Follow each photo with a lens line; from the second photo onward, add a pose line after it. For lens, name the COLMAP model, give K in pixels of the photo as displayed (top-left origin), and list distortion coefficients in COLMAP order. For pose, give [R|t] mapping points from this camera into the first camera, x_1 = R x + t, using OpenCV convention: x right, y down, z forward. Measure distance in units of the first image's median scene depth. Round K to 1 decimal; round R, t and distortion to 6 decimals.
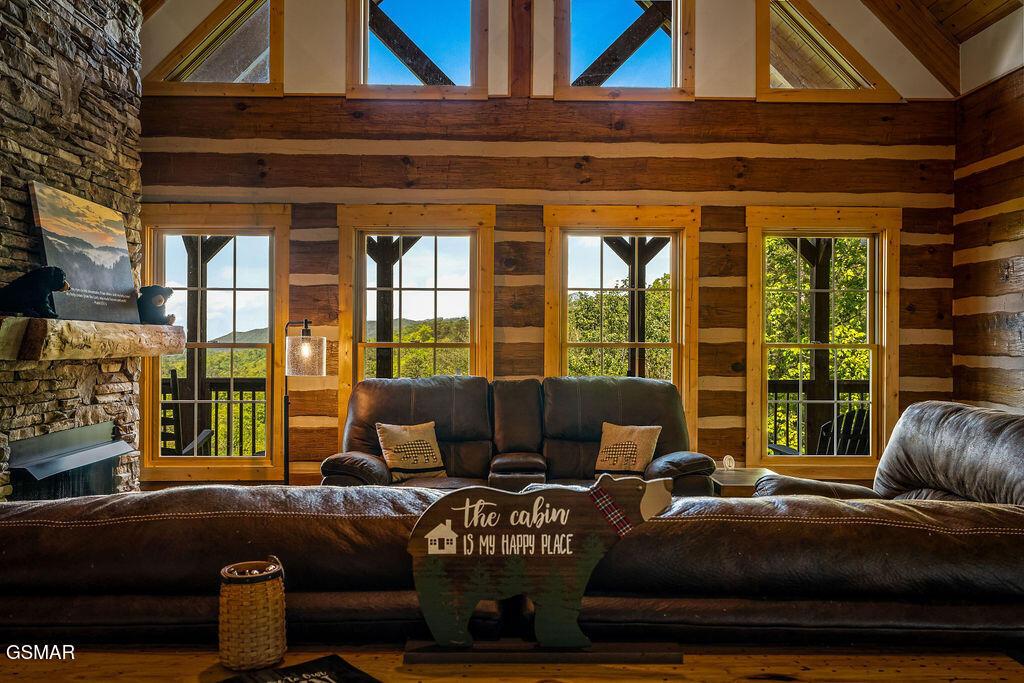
lens RADIAL K [[860.9, 0, 513.9], [0, 860.9, 345.3], [0, 0, 1]] dist [0.007519, -0.004778]
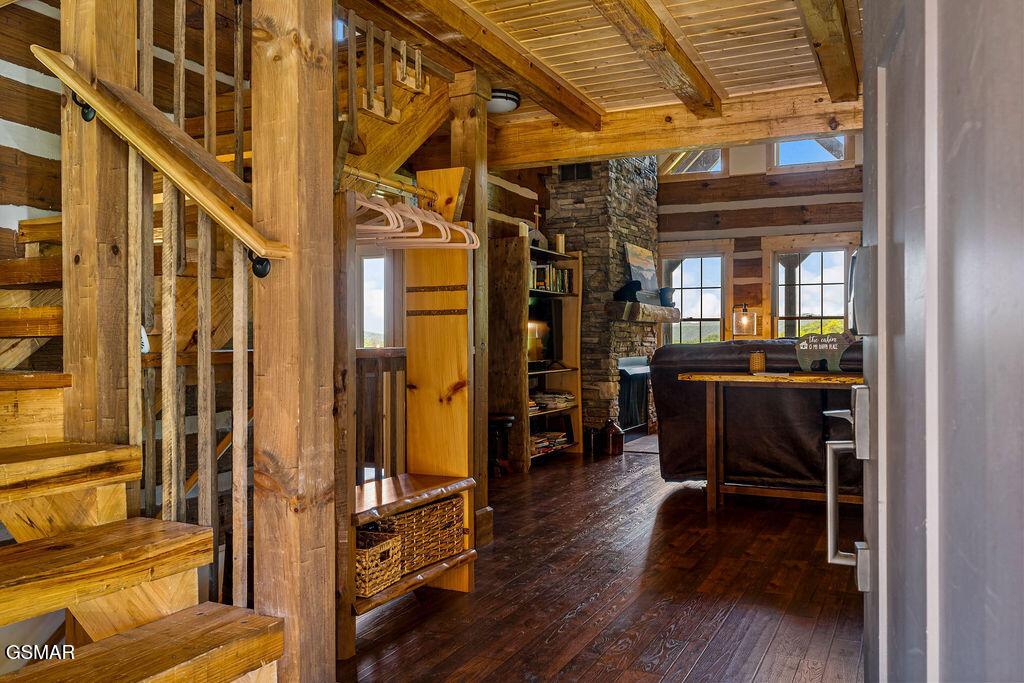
lens RADIAL K [[860.9, 0, 506.0], [0, 860.9, 336.1], [0, 0, 1]] dist [0.007519, -0.004778]
pose [[0.891487, -0.008093, -0.452975, 0.118974], [0.004027, 0.999942, -0.009939, 0.050192], [0.453029, 0.007036, 0.891468, -0.766926]]
